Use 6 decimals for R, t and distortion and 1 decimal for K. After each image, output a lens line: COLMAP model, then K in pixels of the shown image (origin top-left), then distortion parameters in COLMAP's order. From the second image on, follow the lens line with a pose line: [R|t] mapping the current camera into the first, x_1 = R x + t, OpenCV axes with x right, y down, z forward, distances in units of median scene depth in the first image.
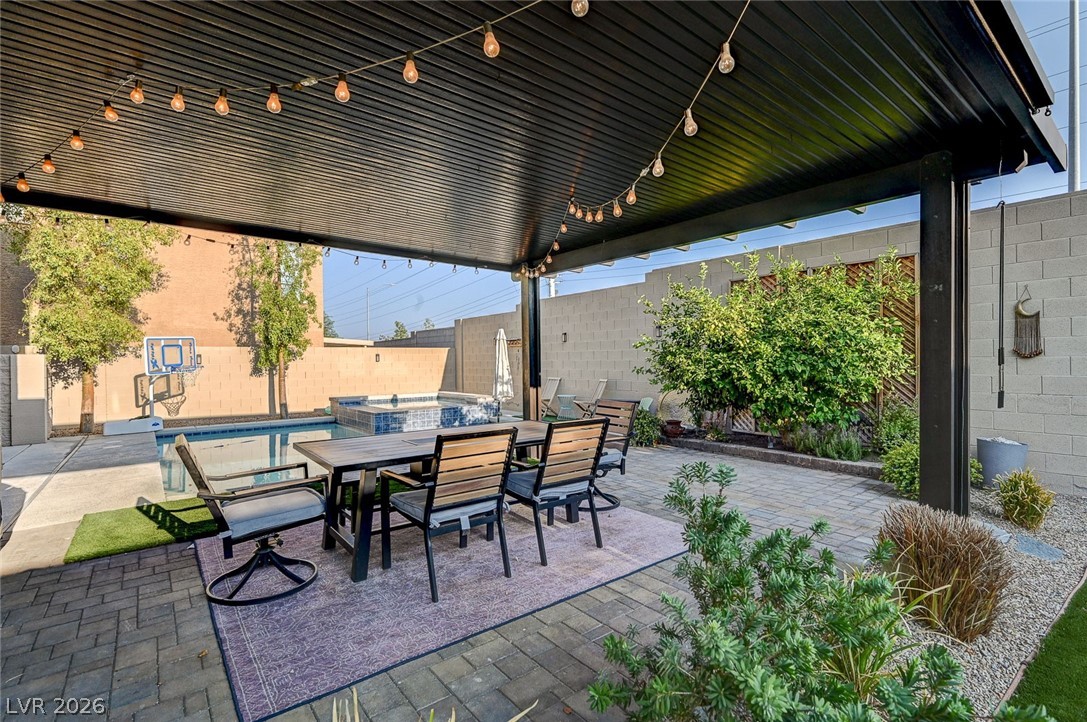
lens RADIAL K [[502.6, 0, 562.4], [0, 502.6, 379.4], [0, 0, 1]] dist [0.000724, -0.000787]
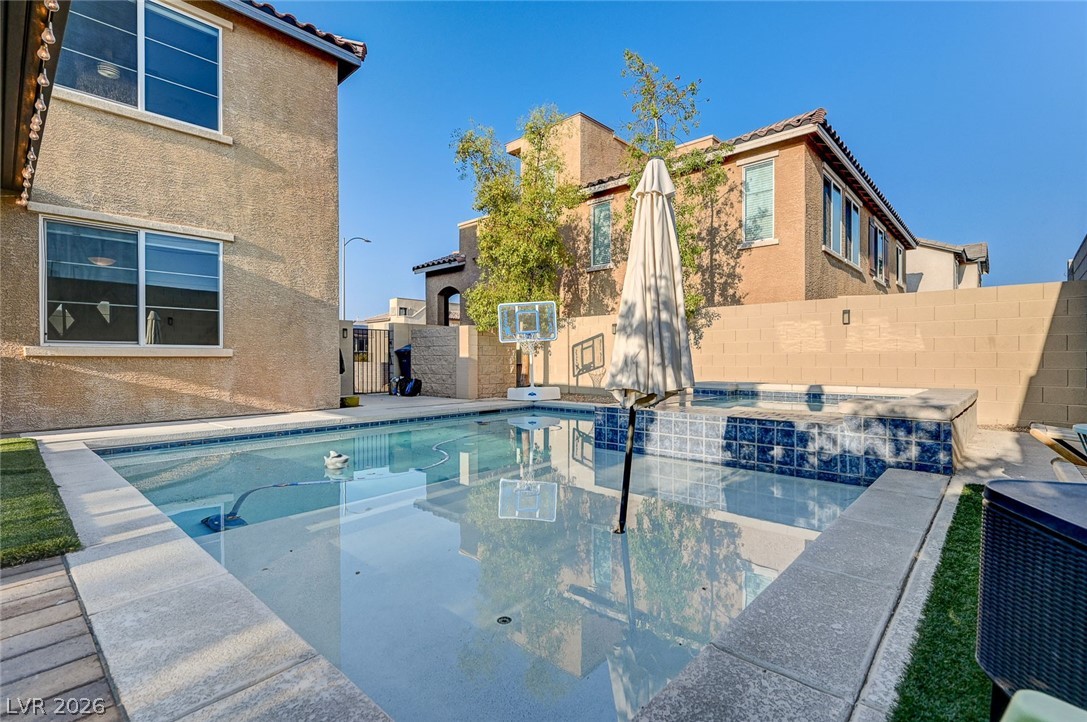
lens RADIAL K [[502.6, 0, 542.1], [0, 502.6, 363.6], [0, 0, 1]] dist [0.000724, -0.000787]
pose [[0.142862, 0.023425, -0.989465, 0.133087], [-0.039416, 0.999061, 0.017961, 0.012522], [0.988957, 0.036435, 0.143652, 0.757089]]
